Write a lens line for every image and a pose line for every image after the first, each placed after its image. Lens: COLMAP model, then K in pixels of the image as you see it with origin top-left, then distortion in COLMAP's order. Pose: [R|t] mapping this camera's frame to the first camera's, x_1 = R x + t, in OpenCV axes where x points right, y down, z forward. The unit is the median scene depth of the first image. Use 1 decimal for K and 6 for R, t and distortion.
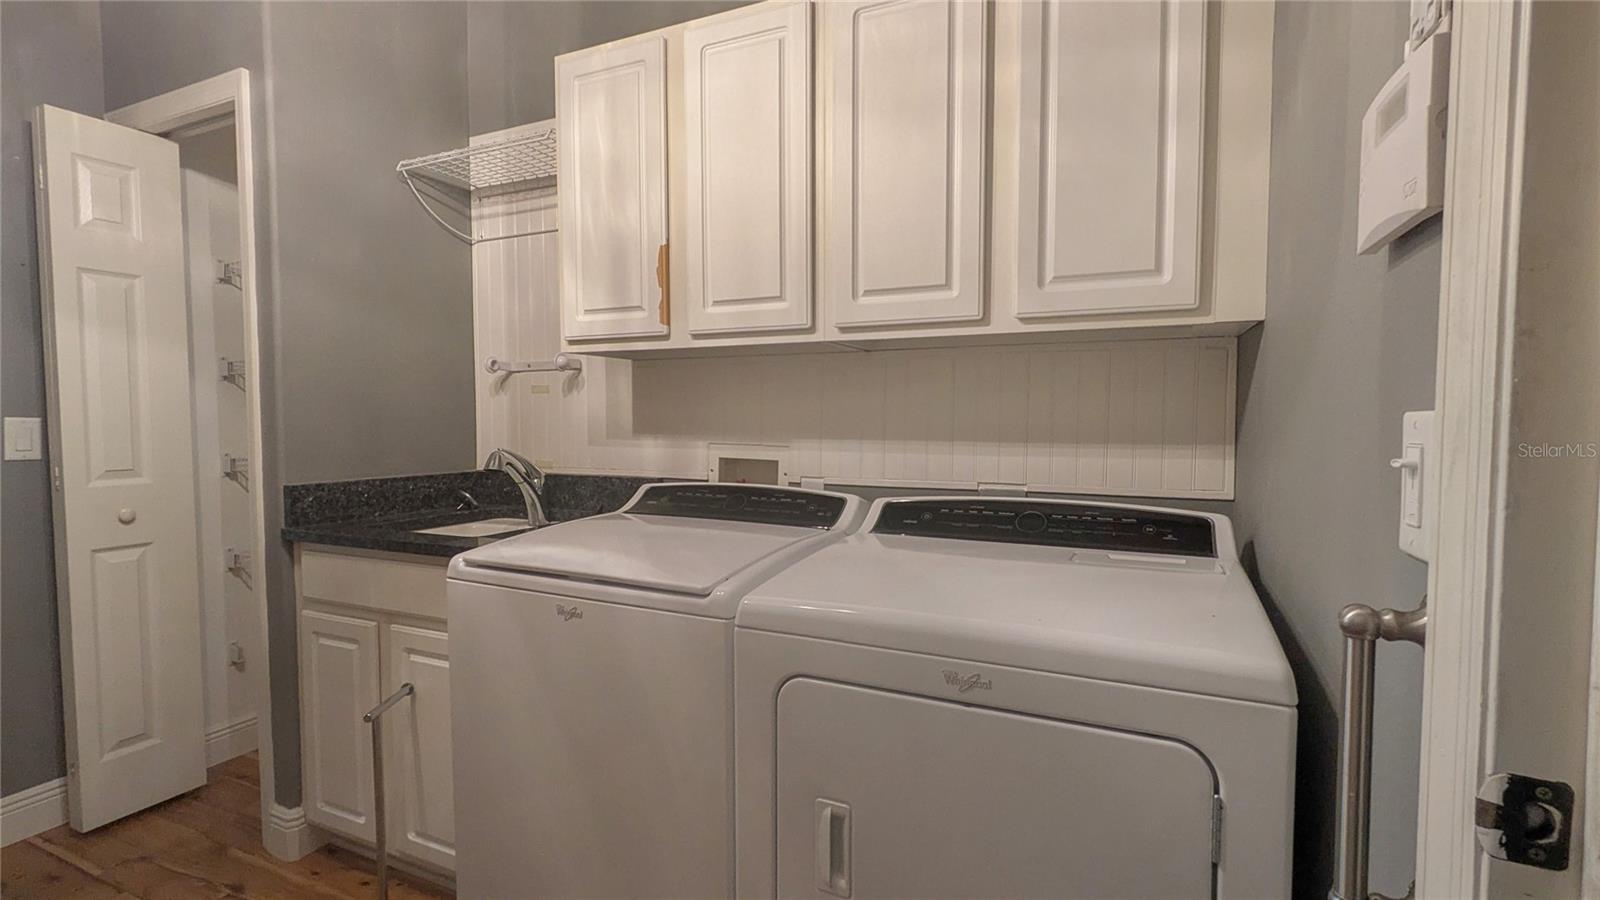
lens RADIAL K [[639.0, 0, 800.0], [0, 639.0, 450.0], [0, 0, 1]] dist [0.001935, -0.000001]
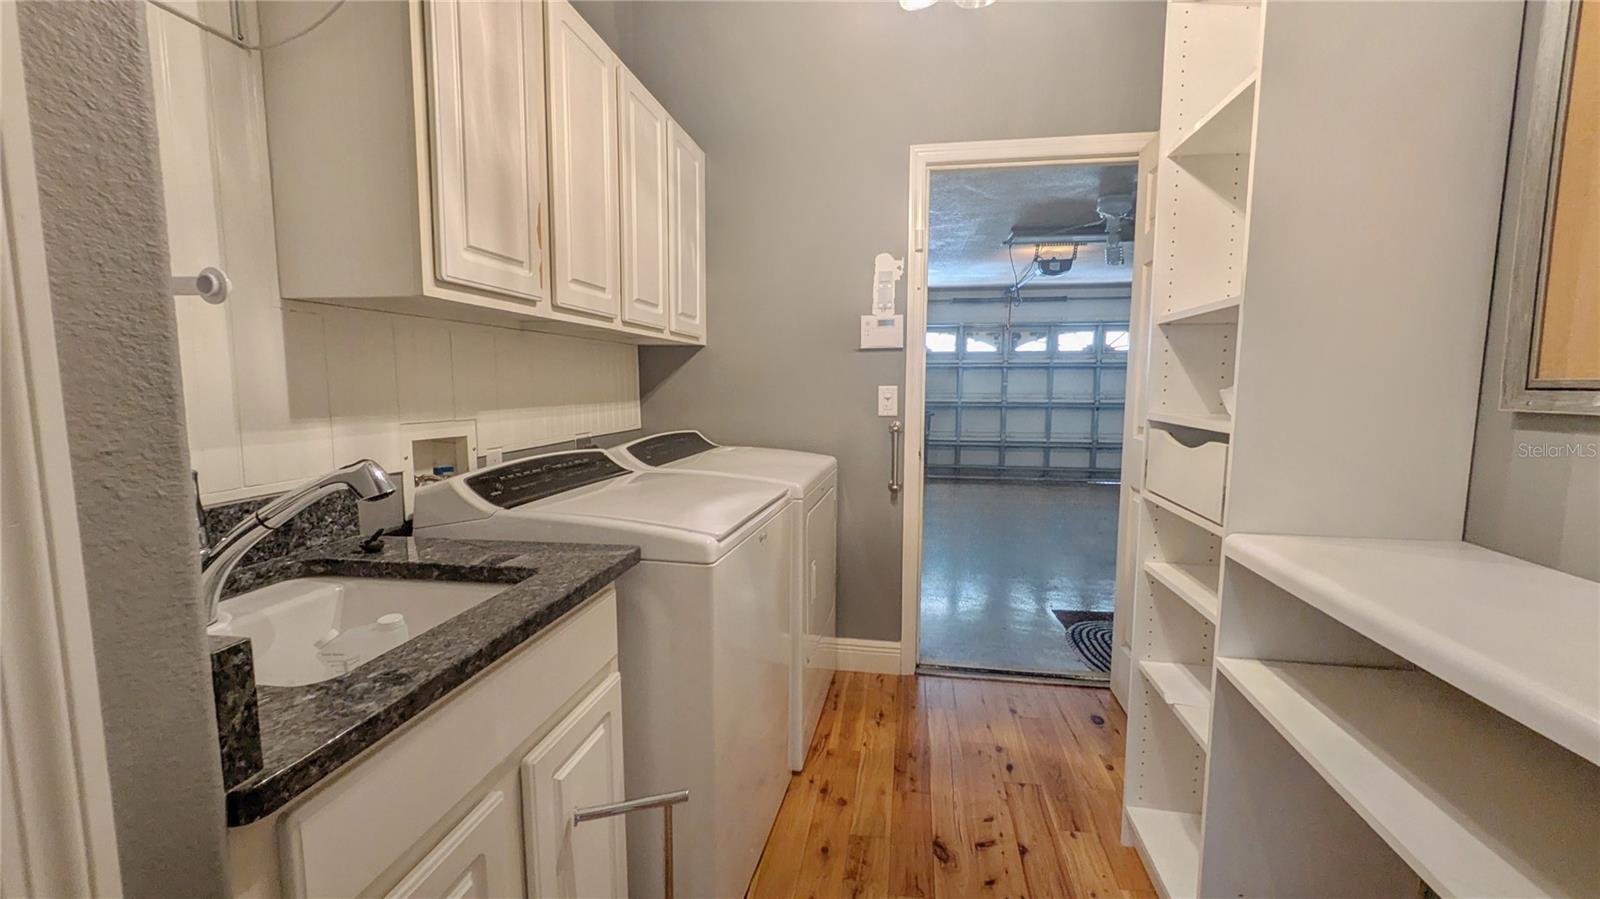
lens RADIAL K [[639.0, 0, 800.0], [0, 639.0, 449.5], [0, 0, 1]] dist [0.001935, -0.000001]
pose [[-0.211138, -0.103586, 0.971952, -1.151663], [0.044711, 0.992304, 0.115468, -0.054610], [-0.976433, 0.067837, -0.204882, 0.795717]]
